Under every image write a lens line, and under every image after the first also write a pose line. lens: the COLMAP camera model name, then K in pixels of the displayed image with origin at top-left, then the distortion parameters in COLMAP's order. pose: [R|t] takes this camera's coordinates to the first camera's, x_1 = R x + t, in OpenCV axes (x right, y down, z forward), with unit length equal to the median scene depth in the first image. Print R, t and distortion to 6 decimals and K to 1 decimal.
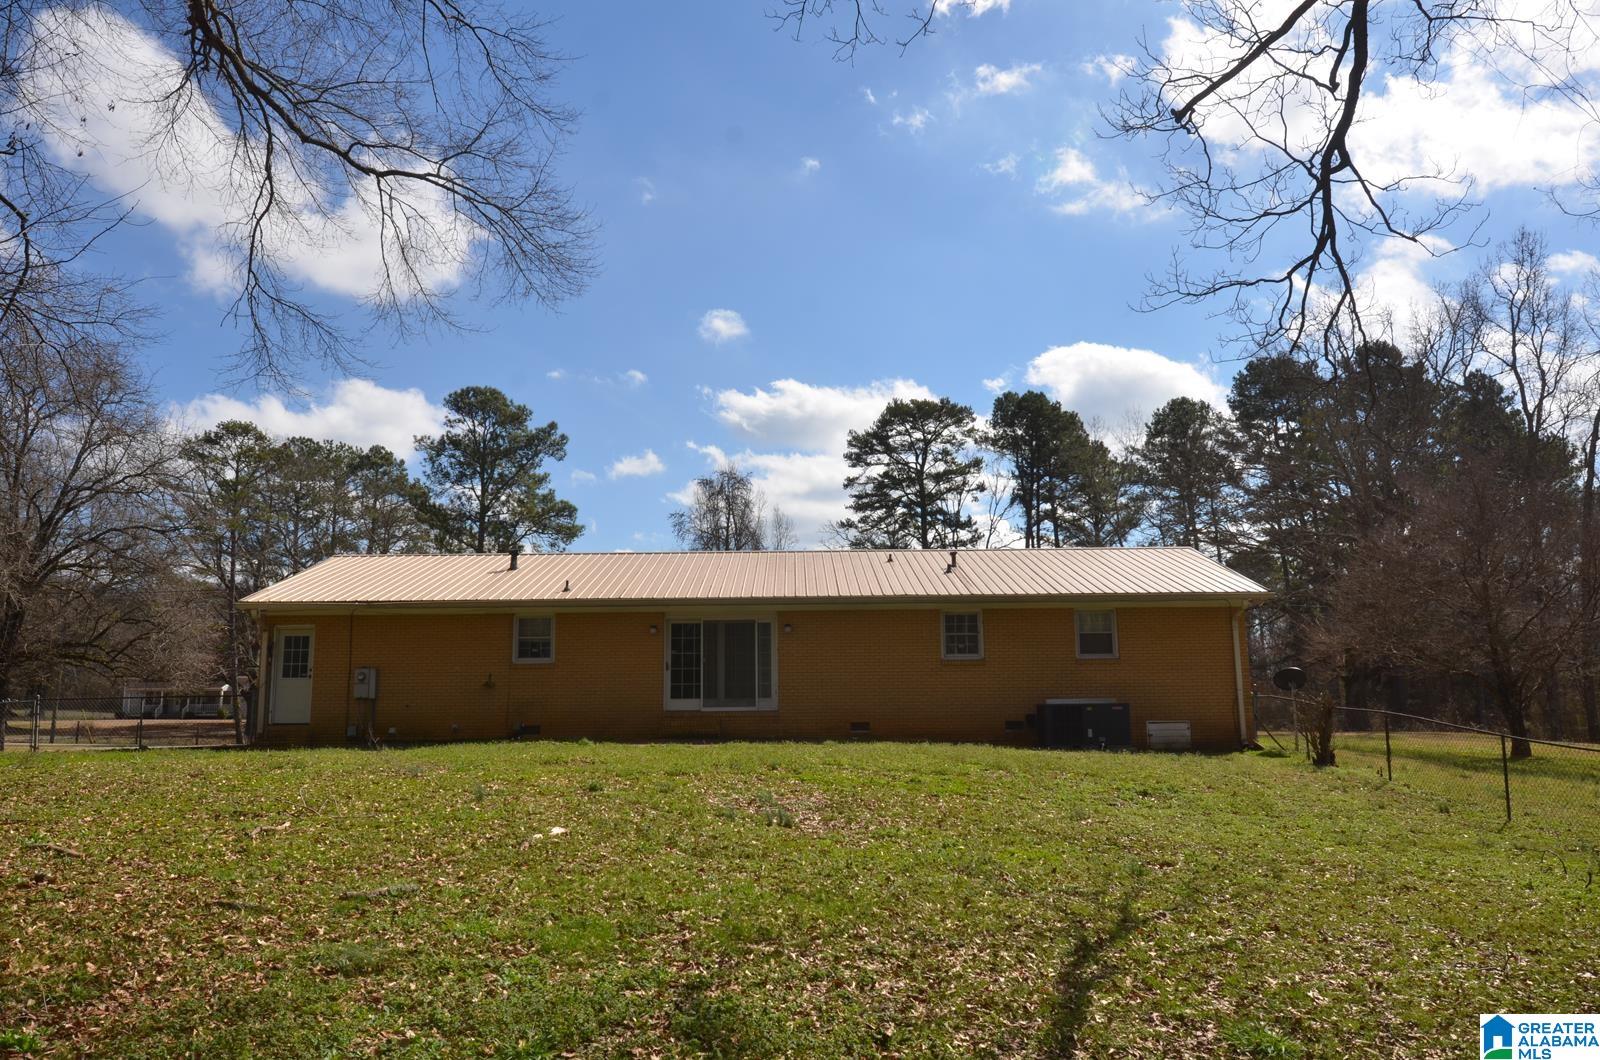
lens RADIAL K [[1135.7, 0, 800.0], [0, 1135.7, 530.0], [0, 0, 1]] dist [0.006847, -0.061155]
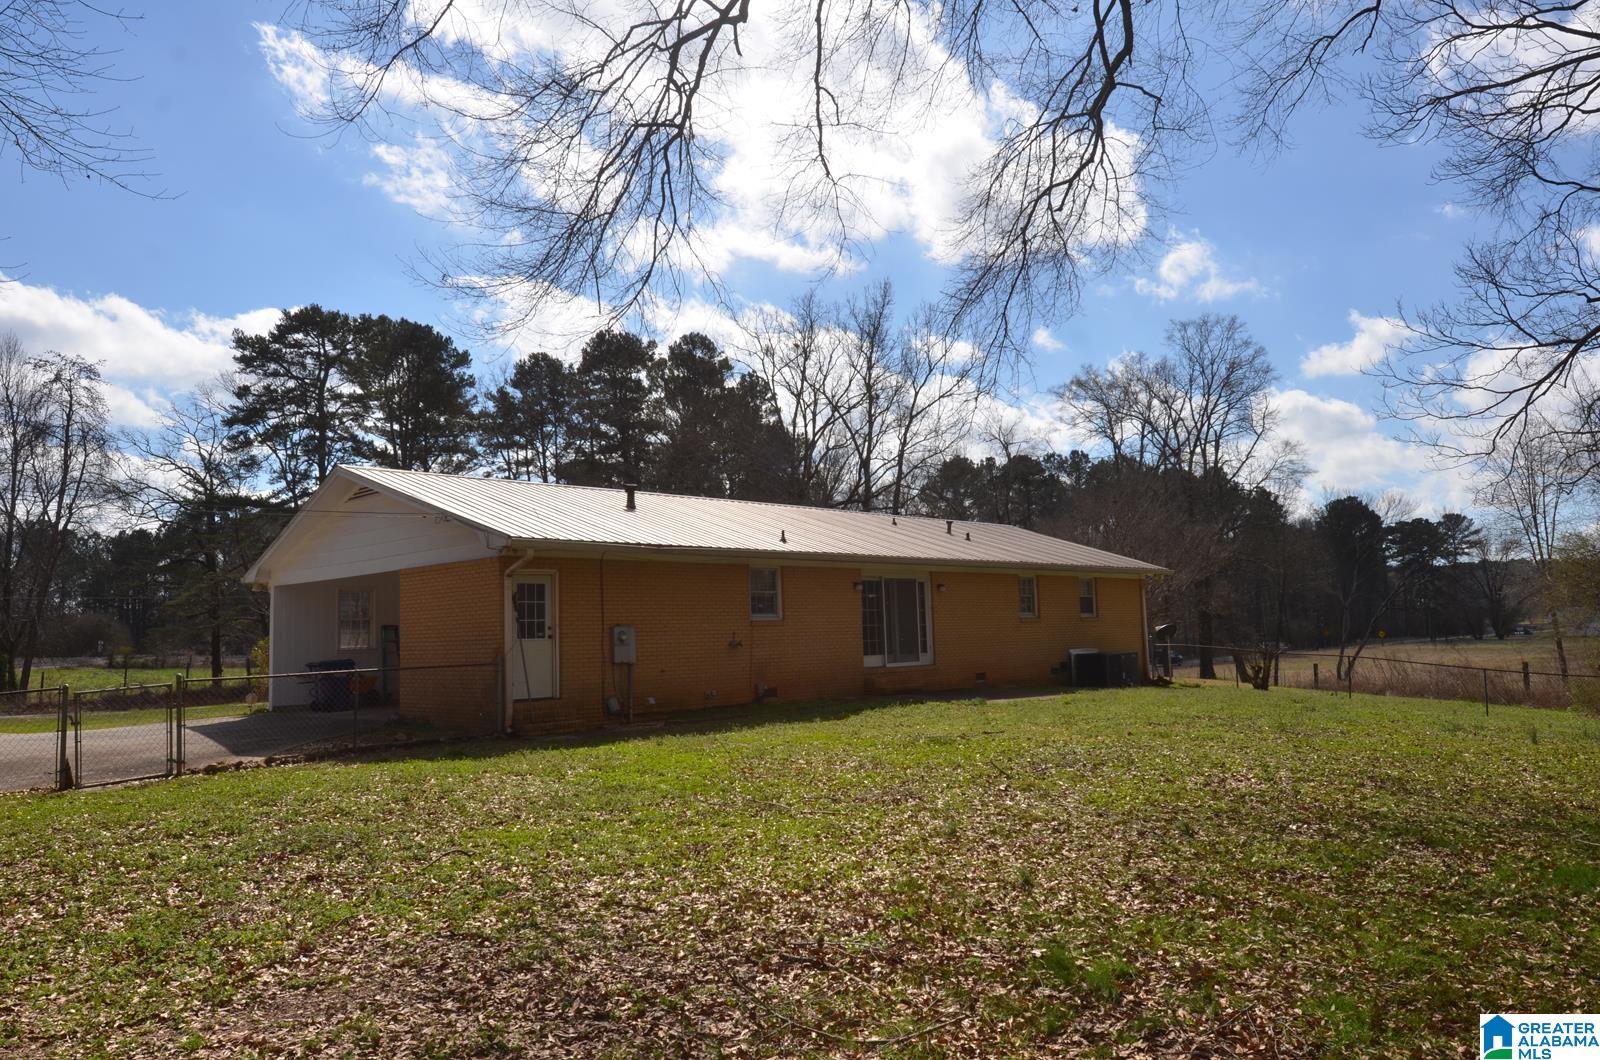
lens RADIAL K [[1135.7, 0, 800.0], [0, 1135.7, 530.0], [0, 0, 1]] dist [0.006847, -0.061155]
pose [[0.693881, 0.058234, 0.717731, -0.870172], [-0.096271, 0.995279, 0.012318, 0.032203], [-0.713625, -0.077644, 0.696212, 0.354422]]
